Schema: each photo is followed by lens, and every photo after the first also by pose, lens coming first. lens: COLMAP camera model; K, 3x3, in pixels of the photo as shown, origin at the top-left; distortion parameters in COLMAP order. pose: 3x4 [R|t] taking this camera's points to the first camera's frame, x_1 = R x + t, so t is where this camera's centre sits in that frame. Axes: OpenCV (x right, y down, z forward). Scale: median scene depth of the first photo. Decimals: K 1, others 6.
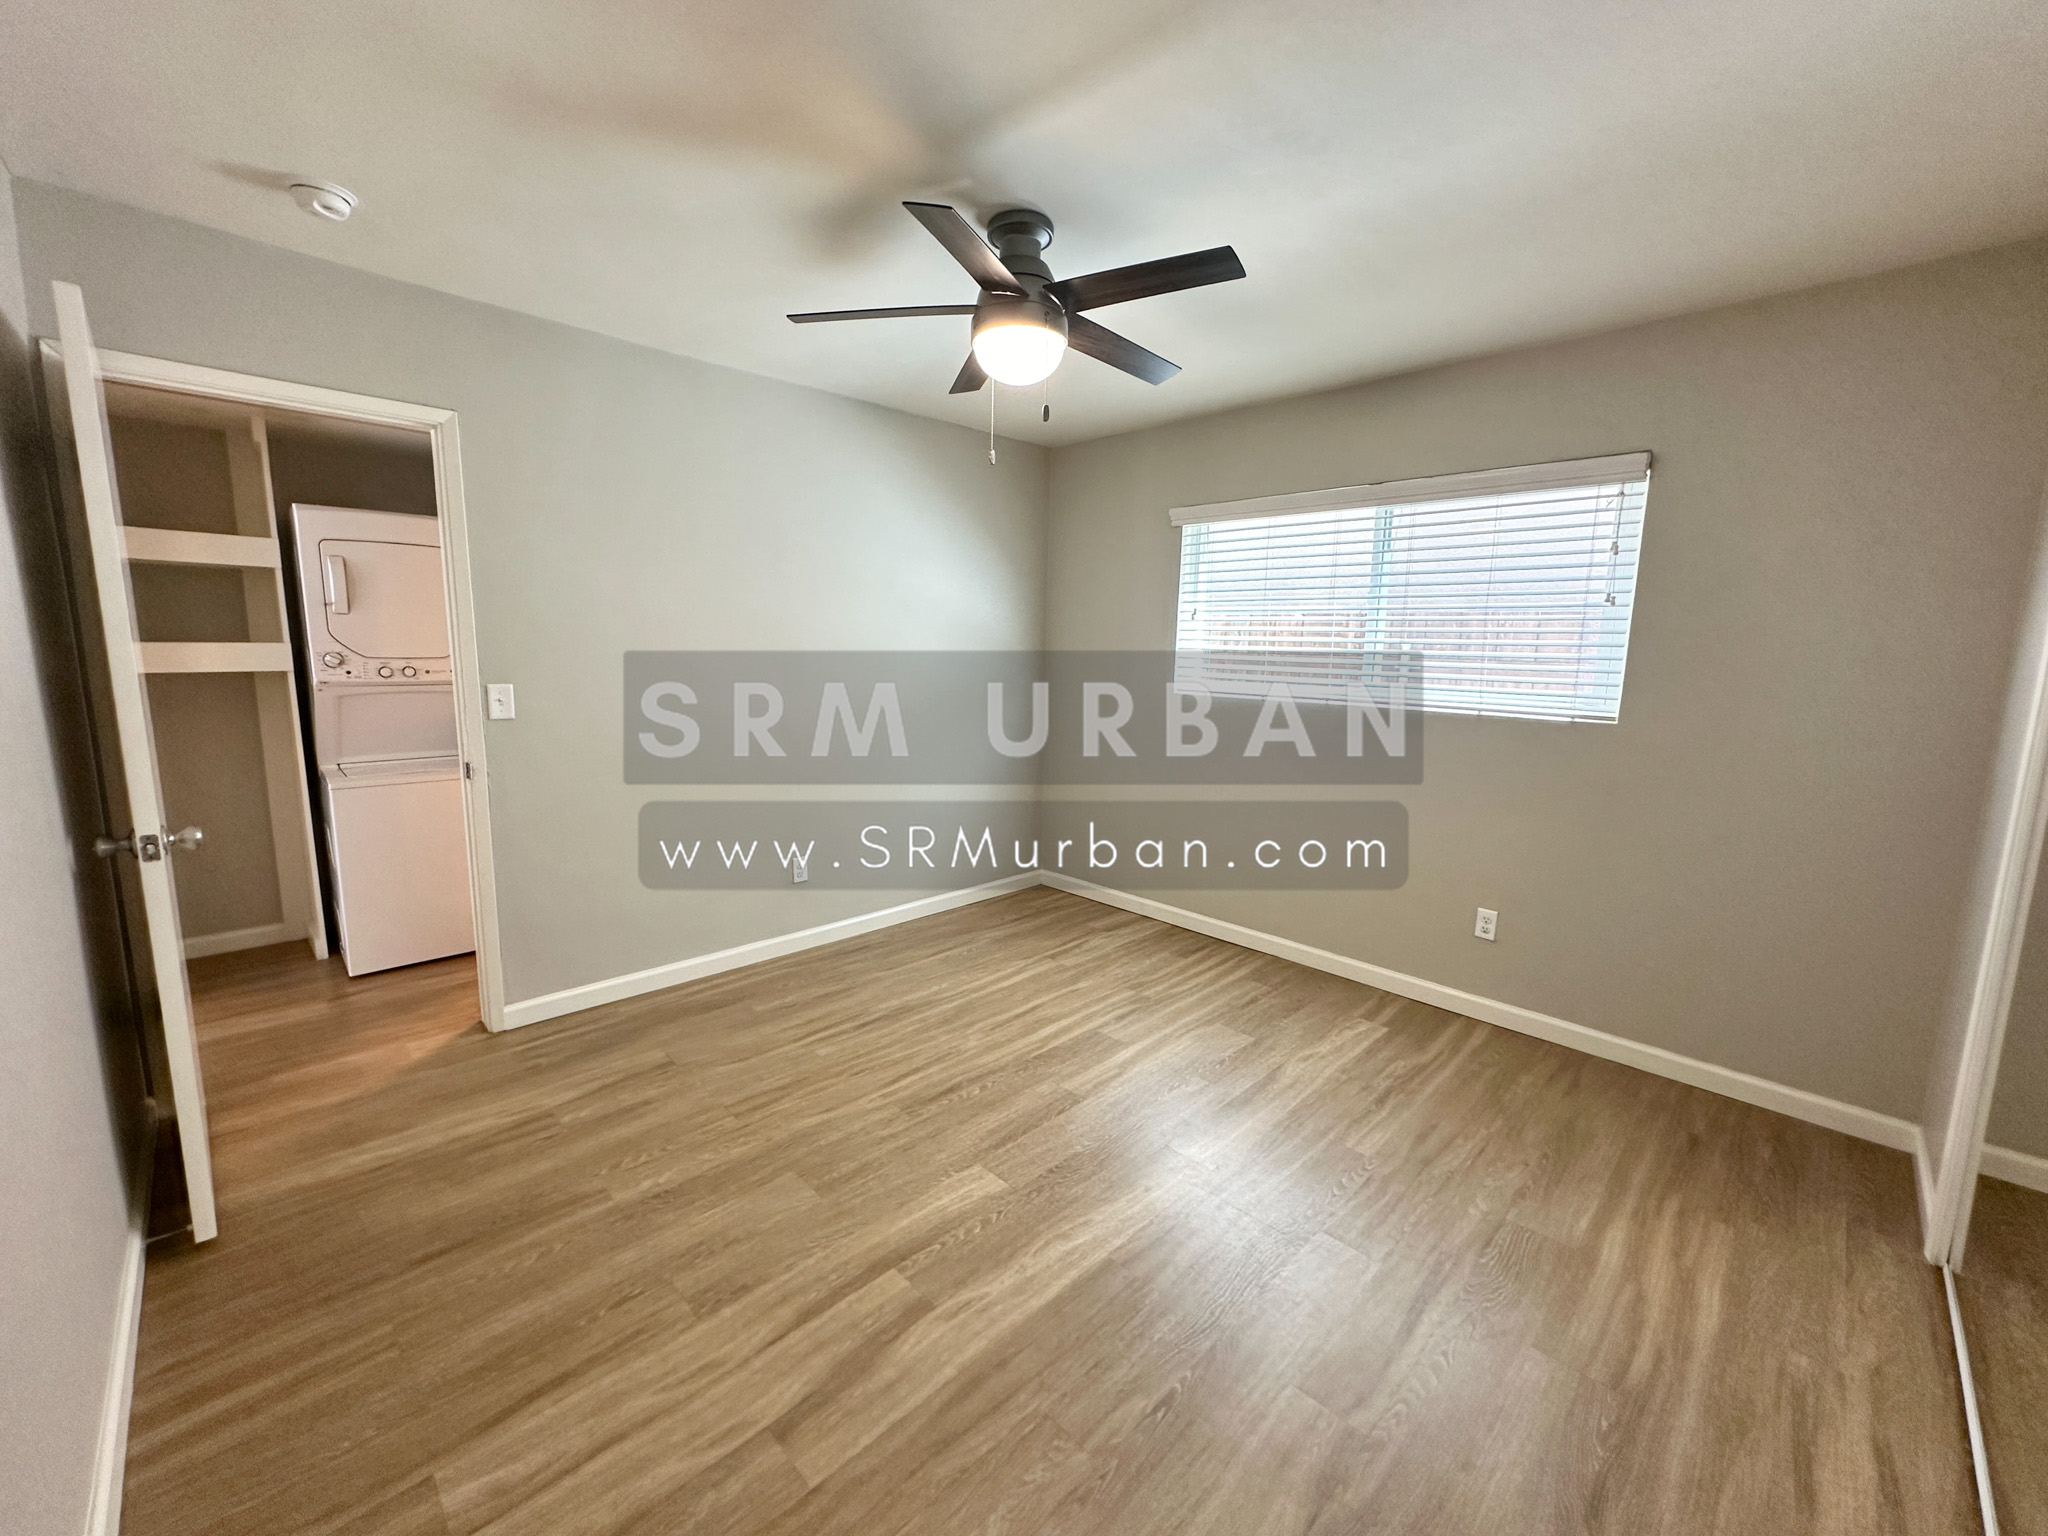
lens RADIAL K [[814.9, 0, 1019.5], [0, 814.9, 766.6], [0, 0, 1]] dist [-0.003376, 0.001003]
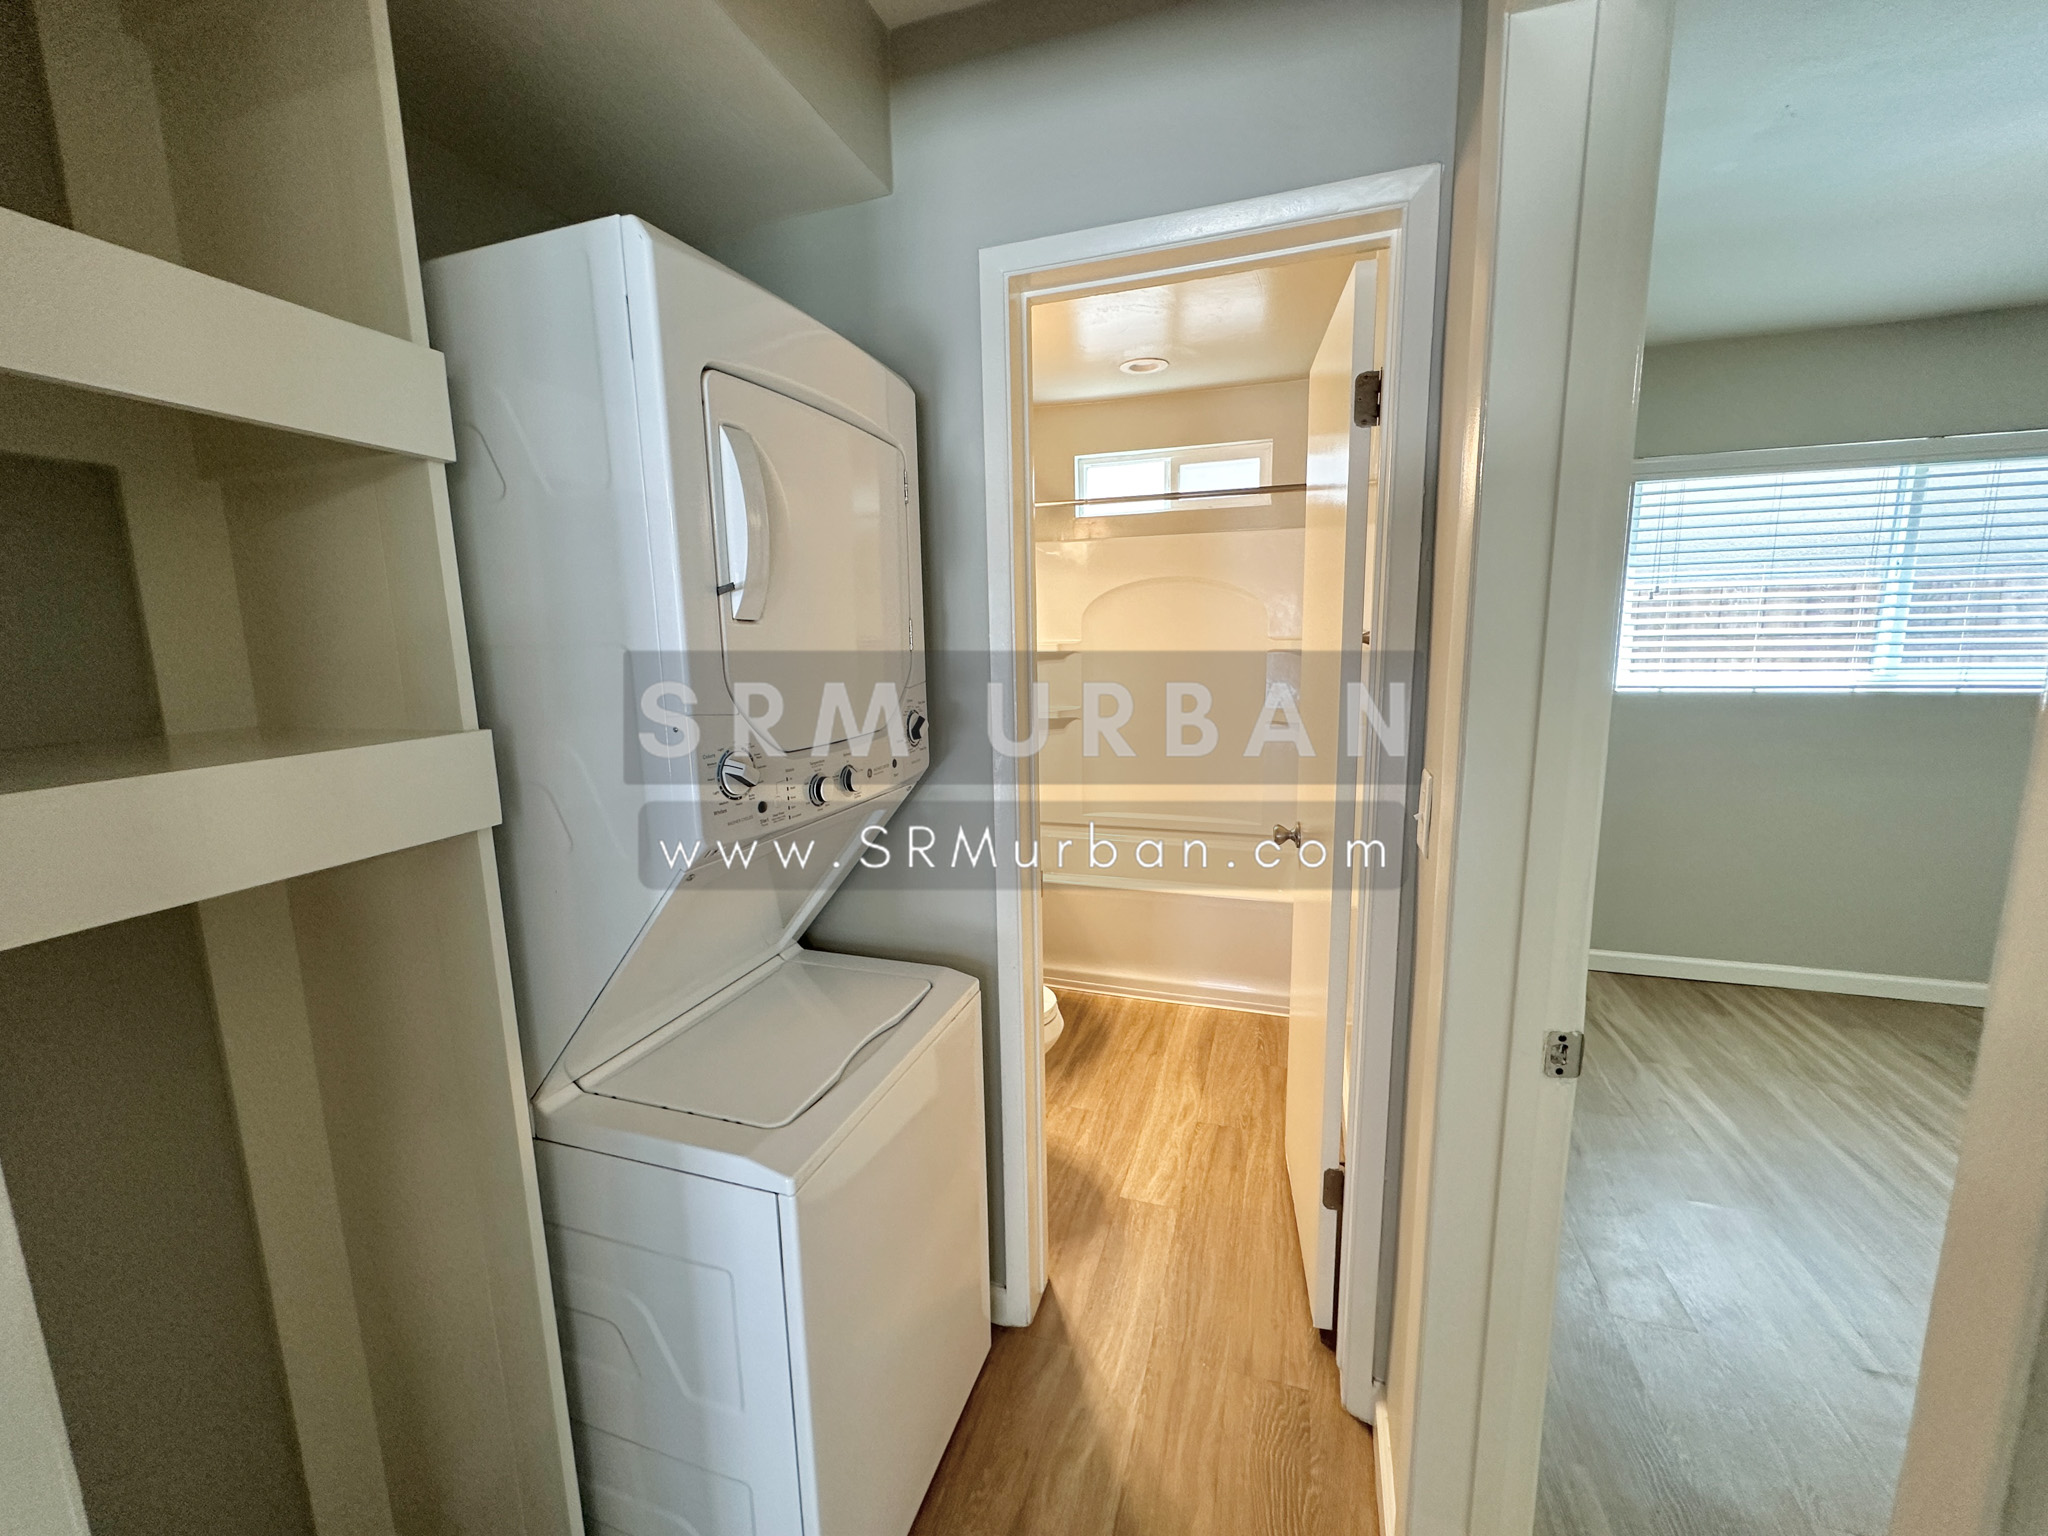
lens RADIAL K [[814.9, 0, 1024.5], [0, 814.9, 766.0], [0, 0, 1]] dist [-0.003376, 0.001003]
pose [[0.886104, -0.110335, 0.450162, -0.896049], [0.107051, 0.993711, 0.032840, -0.135182], [-0.450954, 0.019091, 0.892343, 0.695628]]
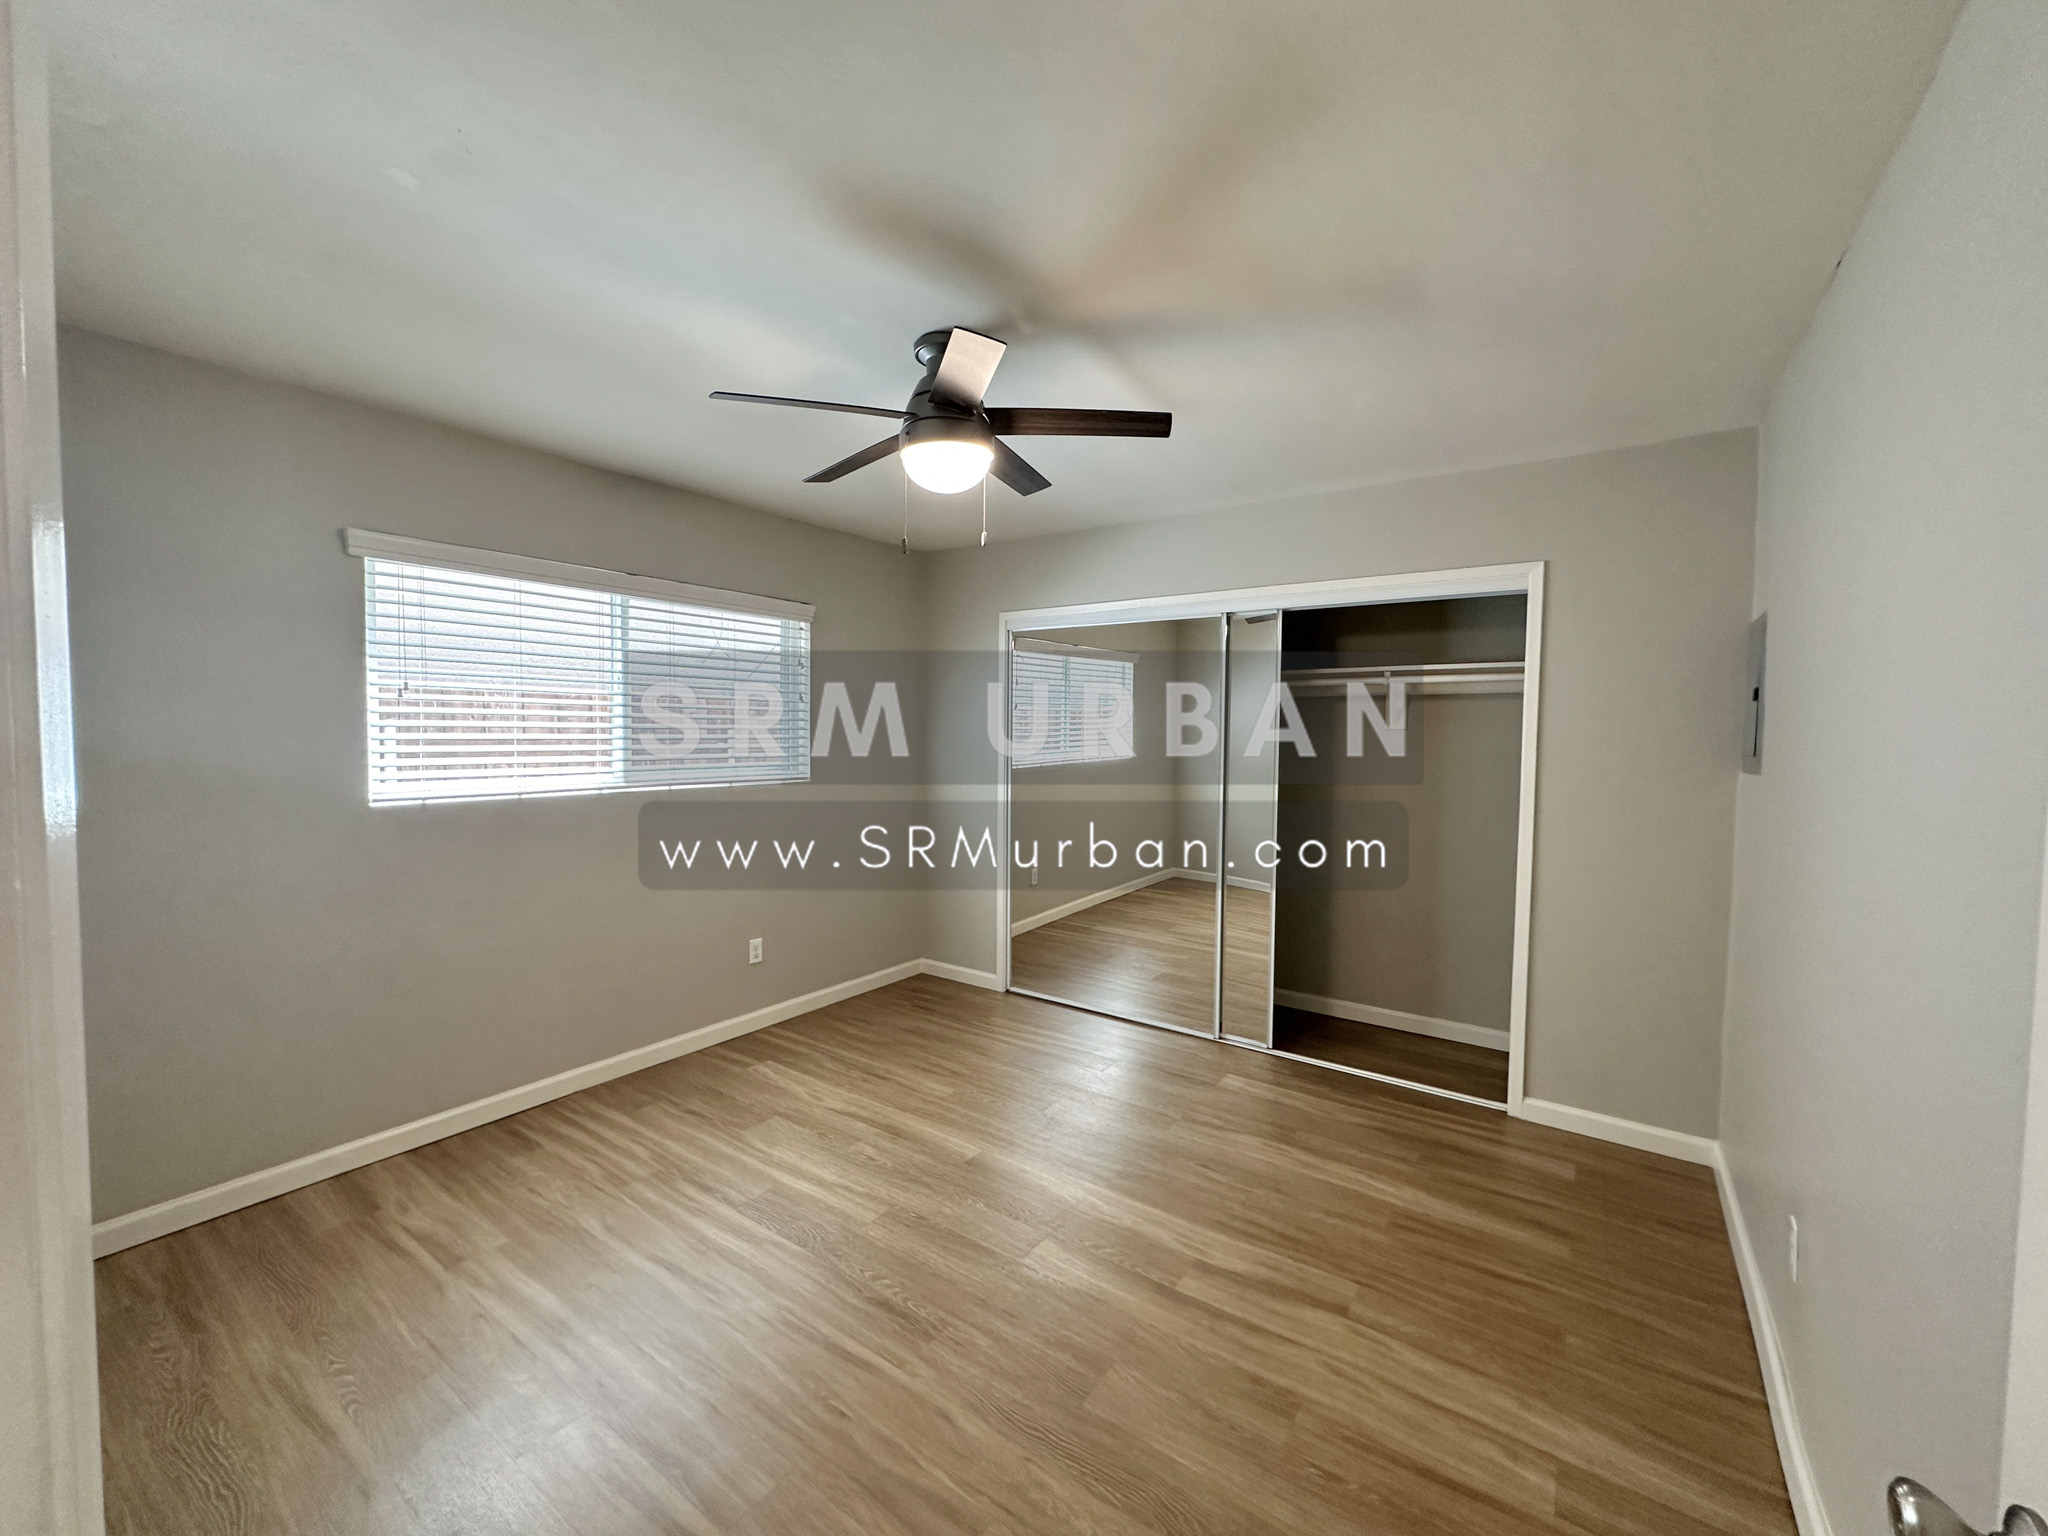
lens RADIAL K [[814.9, 0, 1026.1], [0, 814.9, 765.8], [0, 0, 1]] dist [-0.003376, 0.001003]
pose [[-0.182612, -0.064489, 0.981068, -0.698693], [0.133863, 0.986924, 0.089791, -0.141287], [-0.974030, 0.147725, -0.171591, 0.755985]]
